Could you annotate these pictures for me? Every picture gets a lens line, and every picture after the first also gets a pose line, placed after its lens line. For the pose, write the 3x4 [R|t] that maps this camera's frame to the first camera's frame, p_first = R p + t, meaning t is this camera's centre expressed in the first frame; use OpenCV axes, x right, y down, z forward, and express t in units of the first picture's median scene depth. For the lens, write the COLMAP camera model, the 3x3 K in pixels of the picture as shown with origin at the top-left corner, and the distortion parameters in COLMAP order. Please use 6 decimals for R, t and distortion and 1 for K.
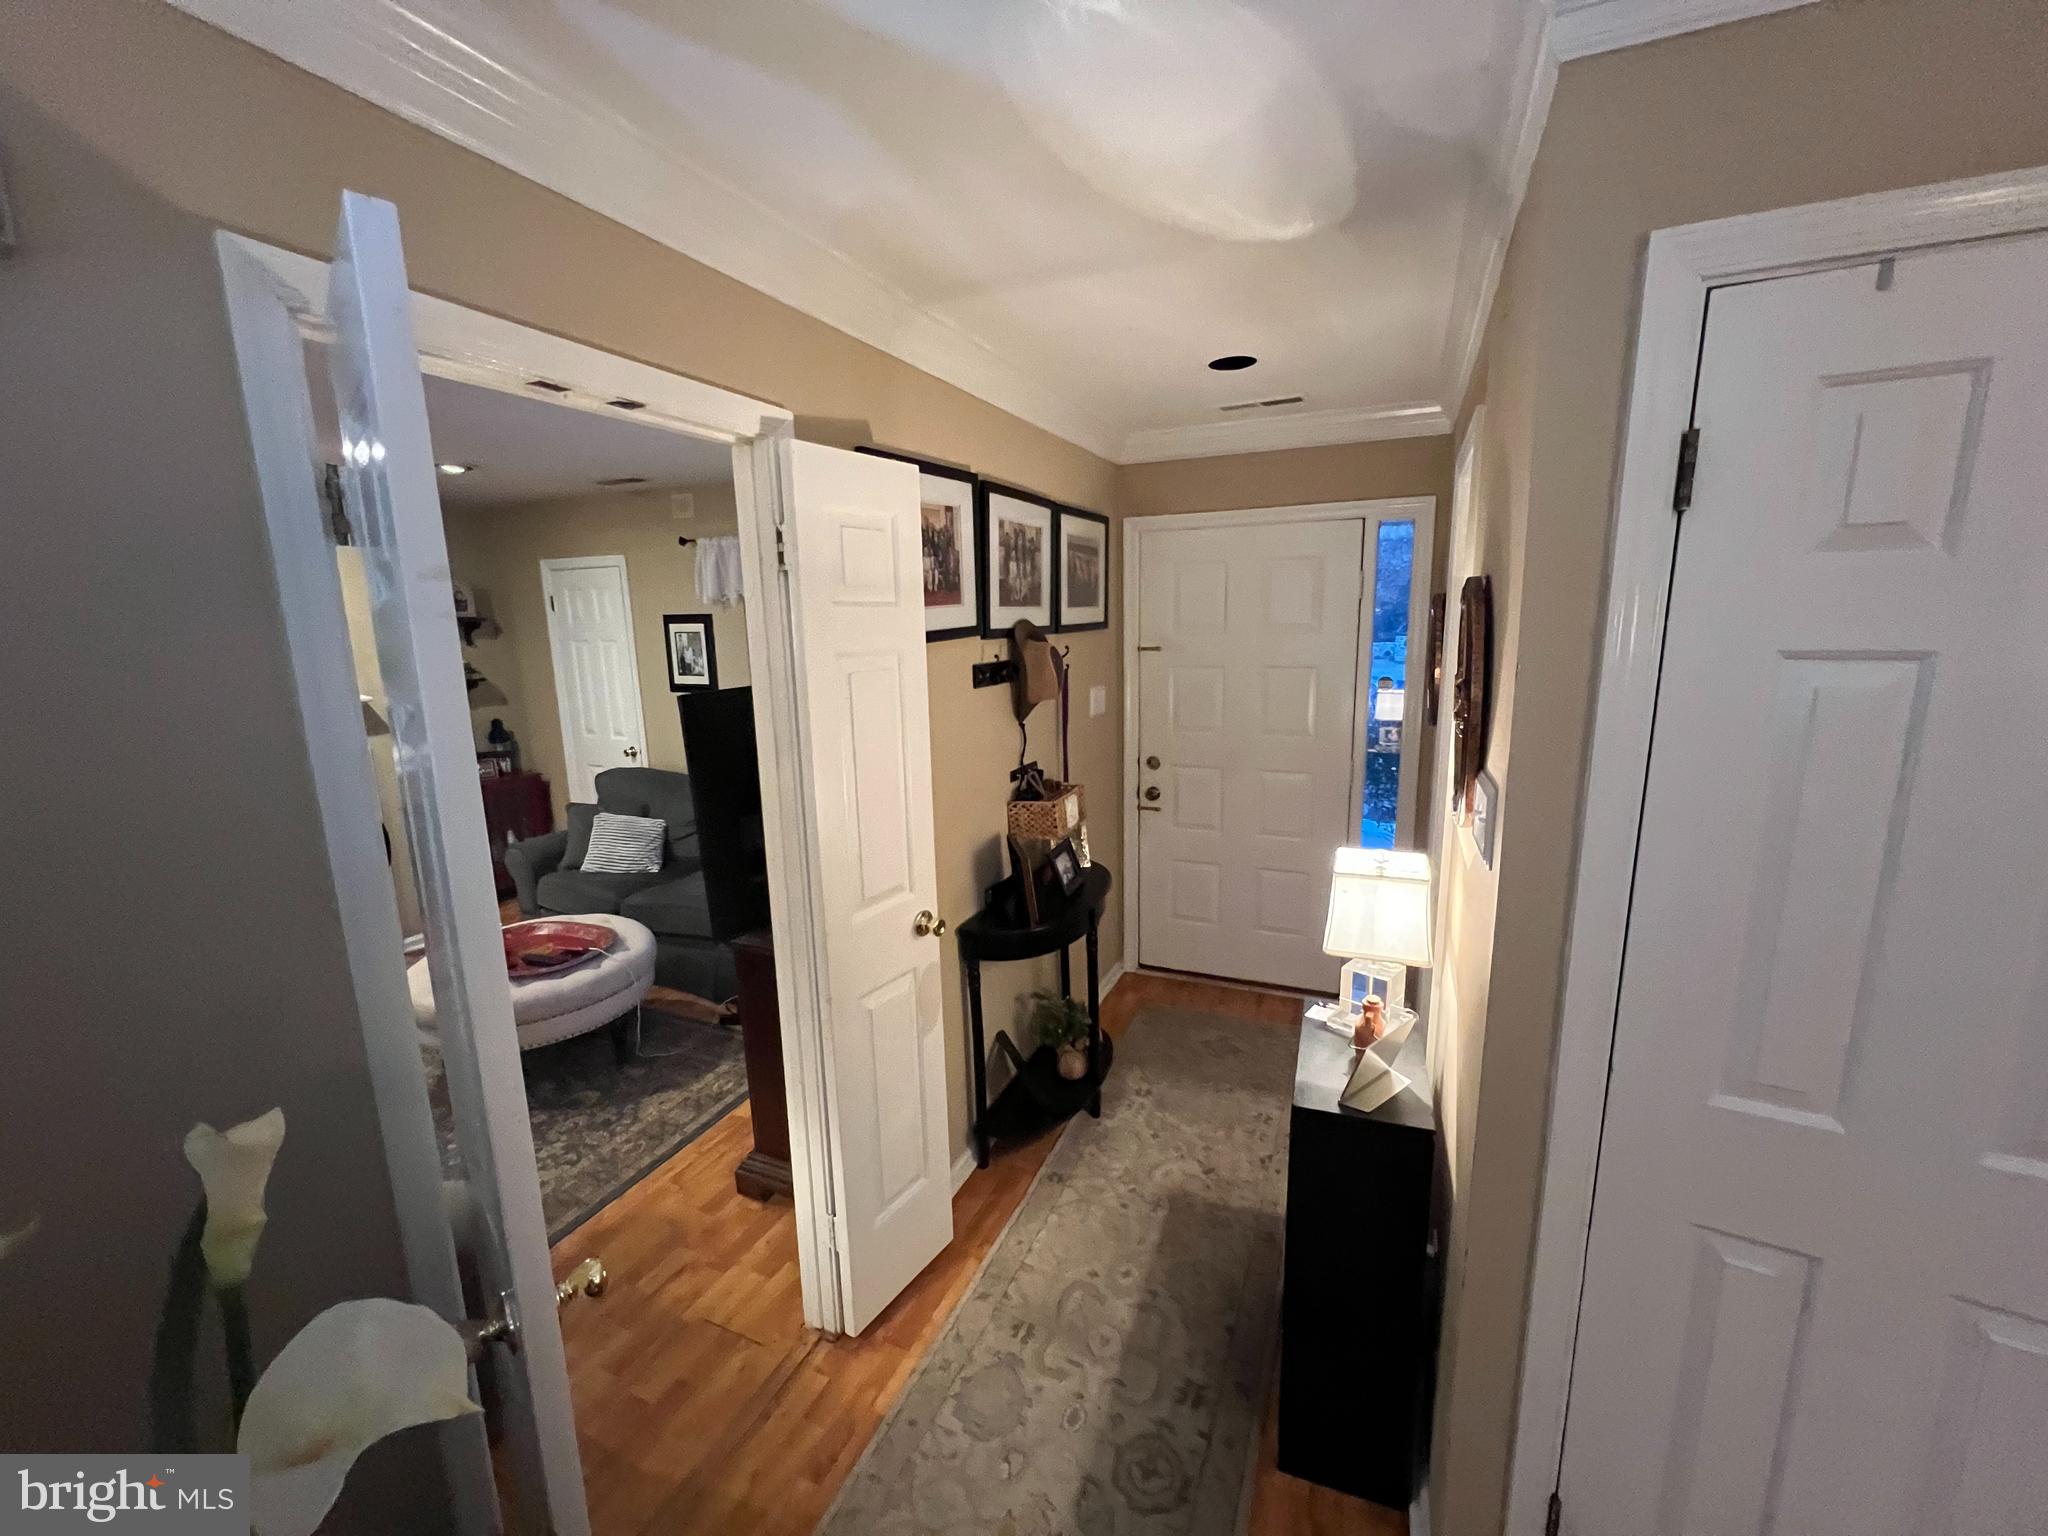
lens RADIAL K [[822.4, 0, 1030.5], [0, 822.4, 769.3], [0, 0, 1]] dist [0.000282, 0.000426]
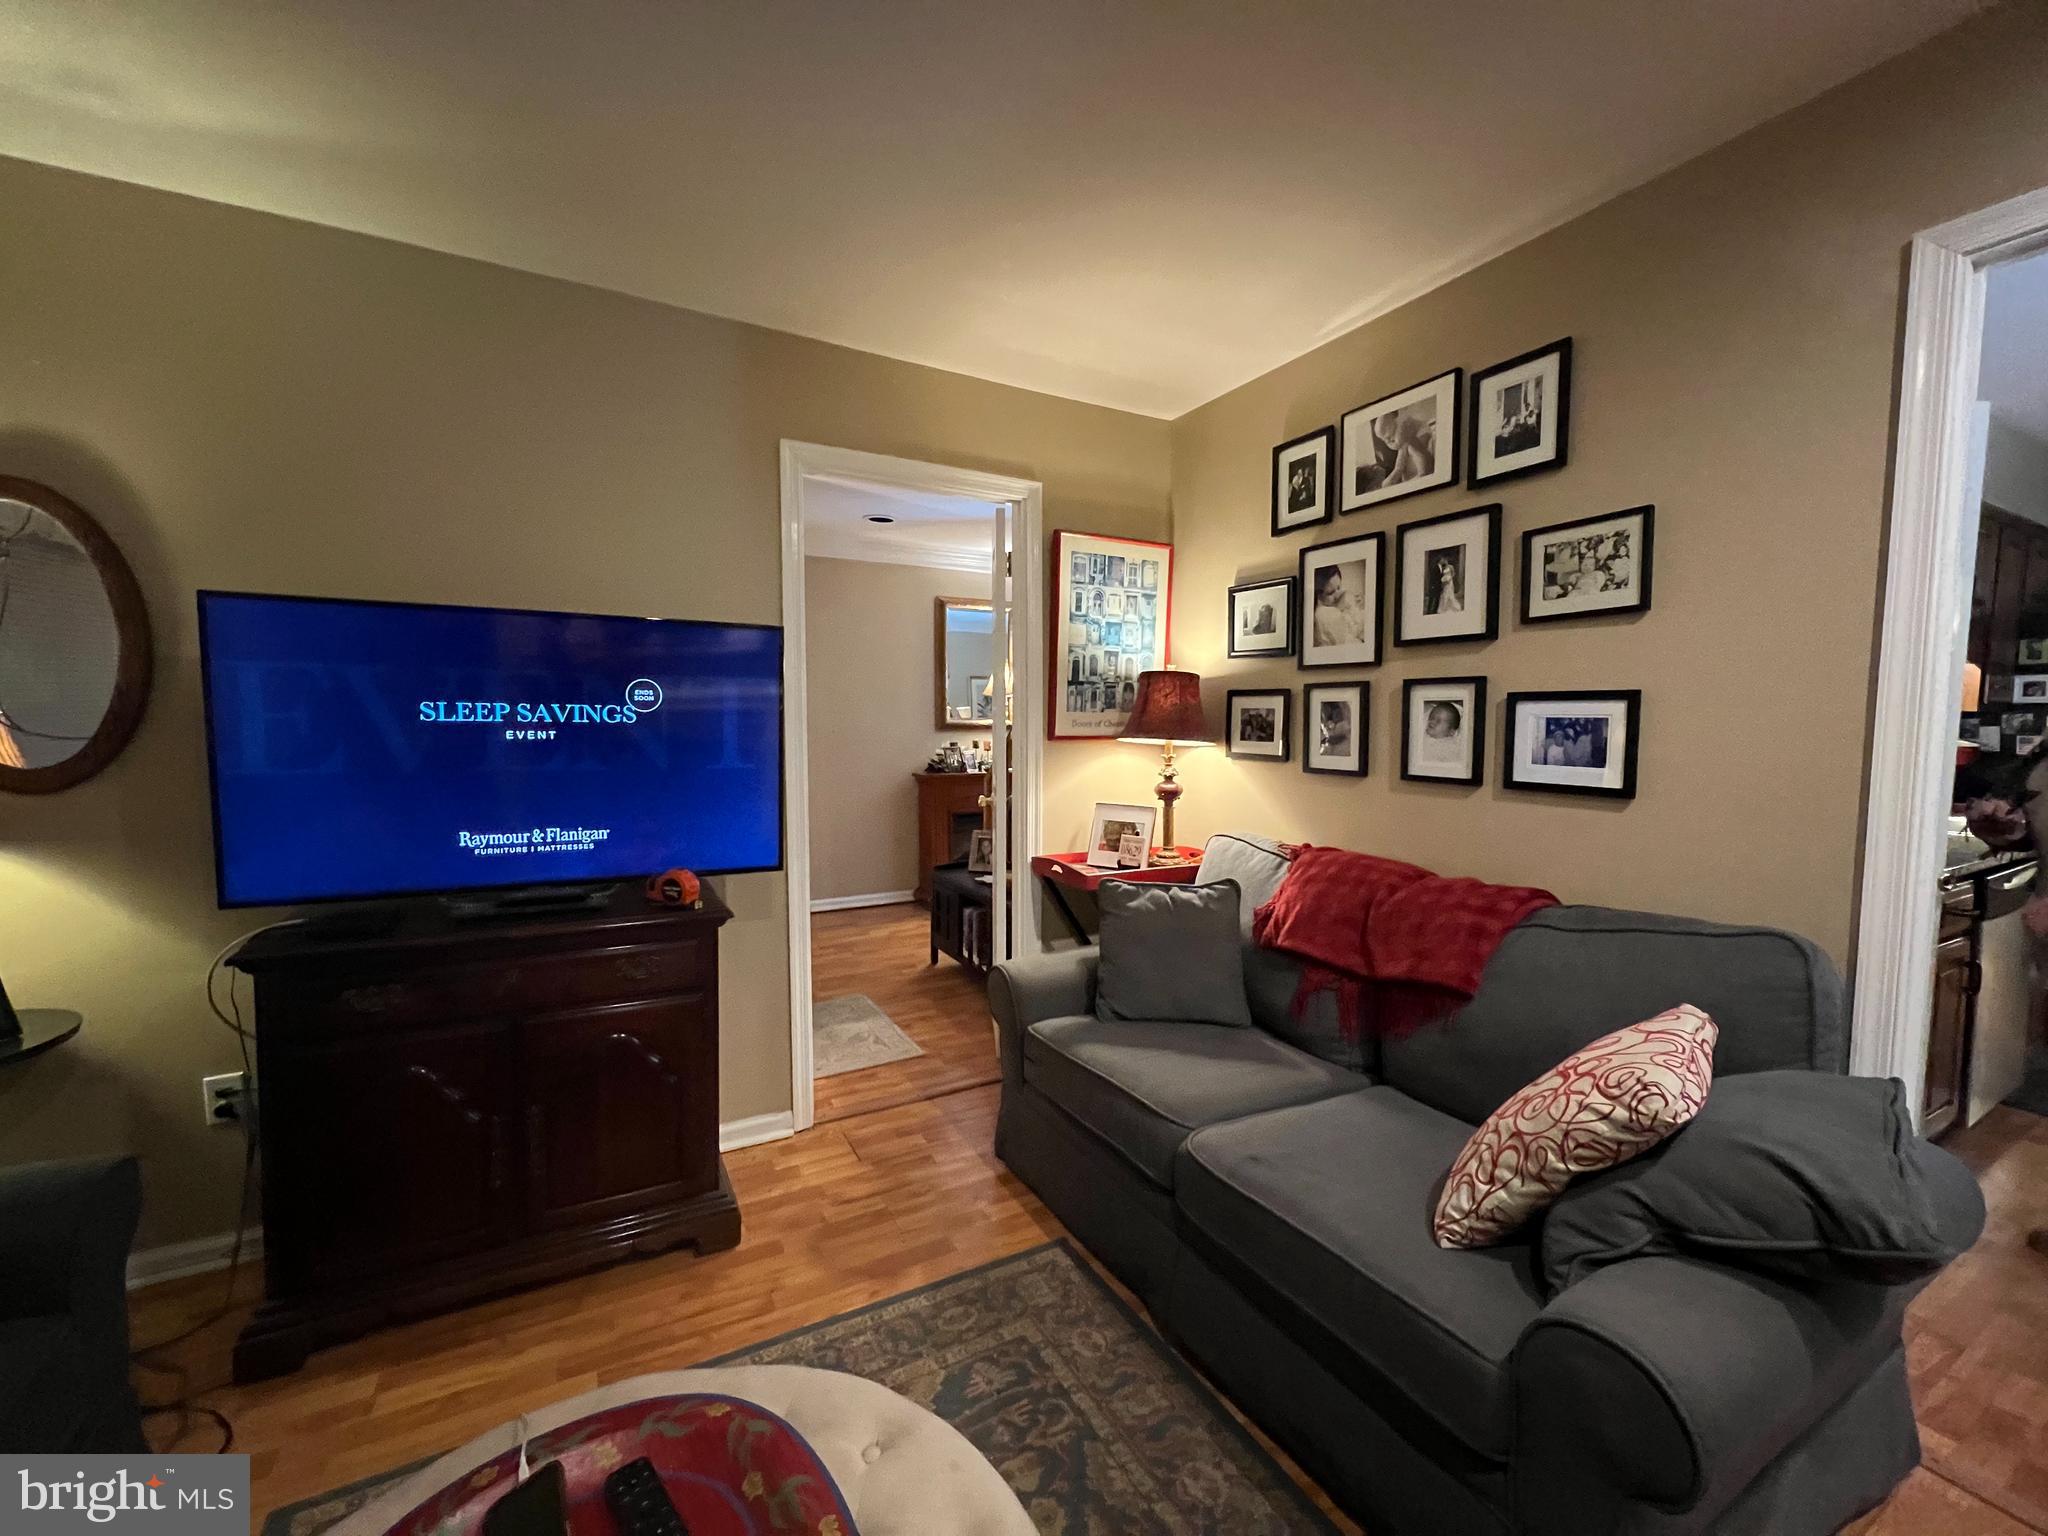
lens RADIAL K [[822.4, 0, 1022.2], [0, 822.4, 769.2], [0, 0, 1]] dist [0.000282, 0.000426]
pose [[-0.799695, -0.021224, 0.600031, -0.981227], [0.125366, 0.971444, 0.201444, -0.051685], [-0.587172, 0.236317, -0.774198, 1.273281]]
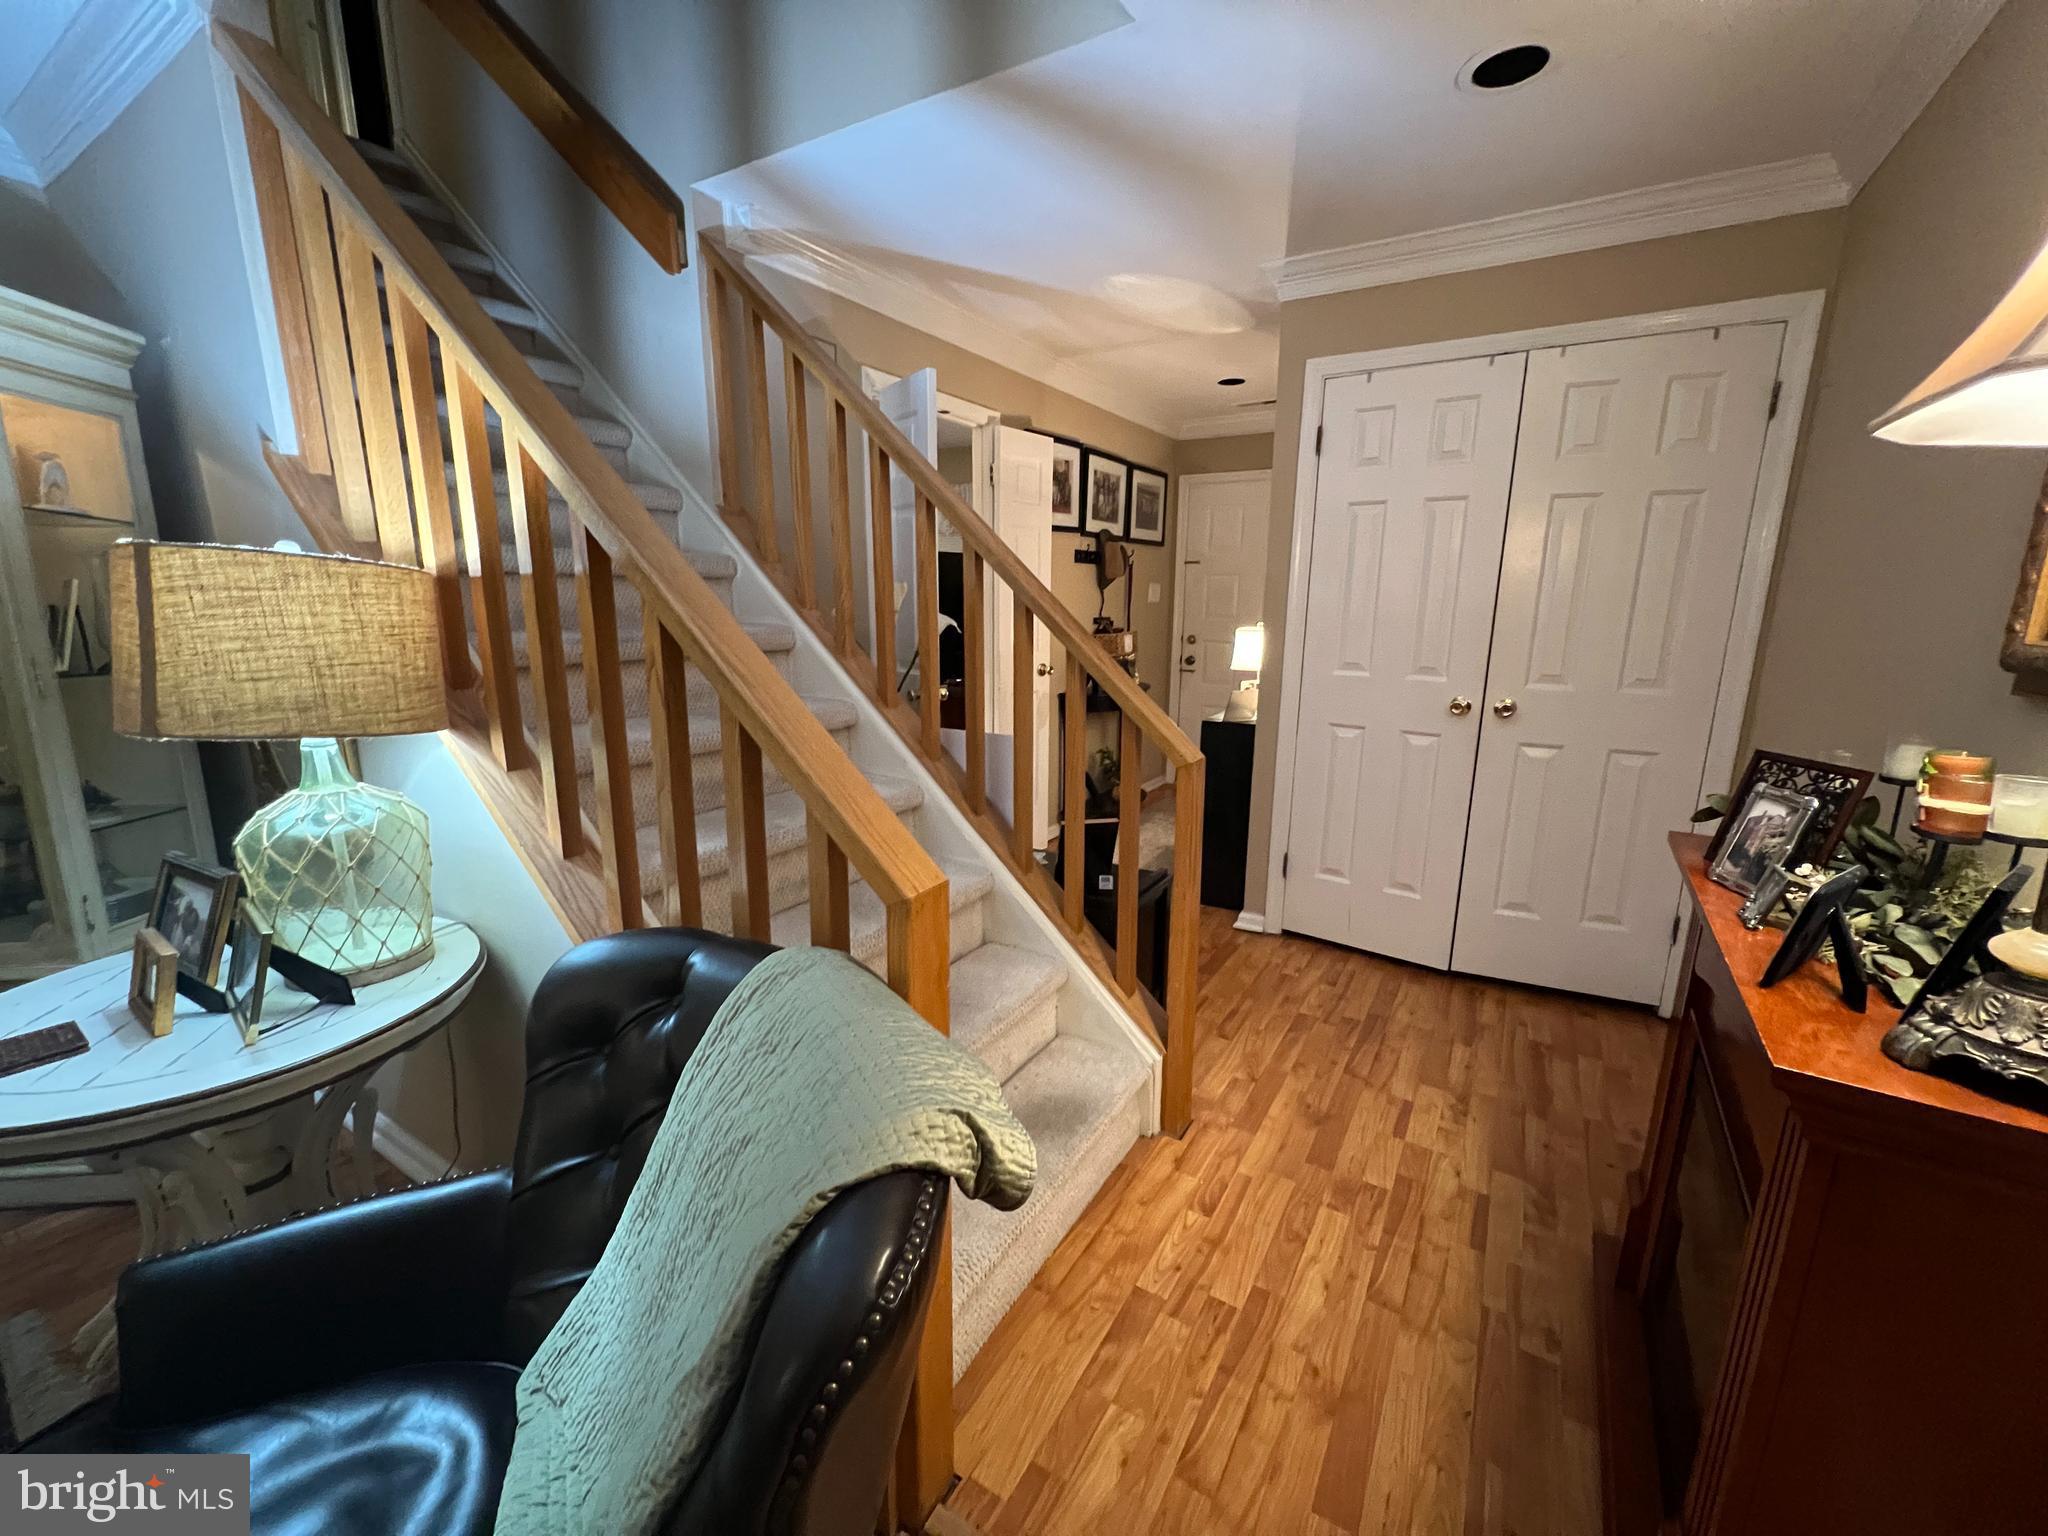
lens RADIAL K [[822.4, 0, 1026.5], [0, 822.4, 769.8], [0, 0, 1]] dist [0.000282, 0.000426]
pose [[0.990531, 0.058093, -0.124390, 0.078910], [-0.055220, 0.998125, 0.026424, 0.321618], [0.125692, -0.019305, 0.991881, -0.839528]]
